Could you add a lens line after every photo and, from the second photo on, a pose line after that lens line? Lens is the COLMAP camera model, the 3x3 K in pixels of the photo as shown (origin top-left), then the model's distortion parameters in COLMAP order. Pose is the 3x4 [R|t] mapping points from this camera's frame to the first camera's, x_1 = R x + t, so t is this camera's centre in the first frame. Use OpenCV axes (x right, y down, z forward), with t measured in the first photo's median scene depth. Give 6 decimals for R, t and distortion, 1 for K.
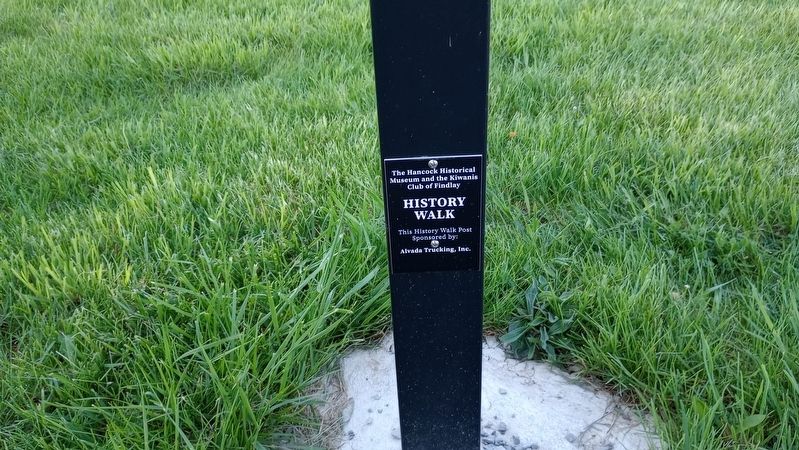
lens RADIAL K [[683.5, 0, 392.4], [0, 683.5, 226.8], [0, 0, 1]] dist [0.025338, -0.006308]
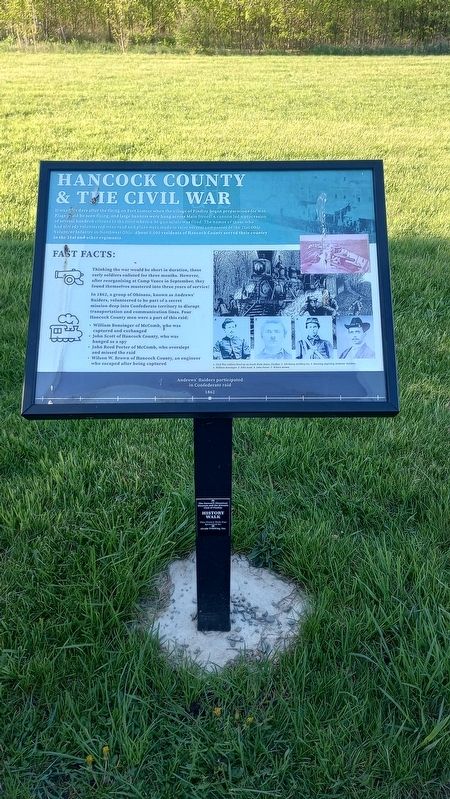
lens RADIAL K [[667.4, 0, 252.6], [0, 667.4, 401.6], [0, 0, 1]] dist [0.000408, -0.005232]
pose [[0.994968, 0.045874, 0.089078, -0.025472], [-0.042694, 0.998392, -0.037284, -0.235204], [-0.090645, 0.033294, 0.995327, -1.046864]]
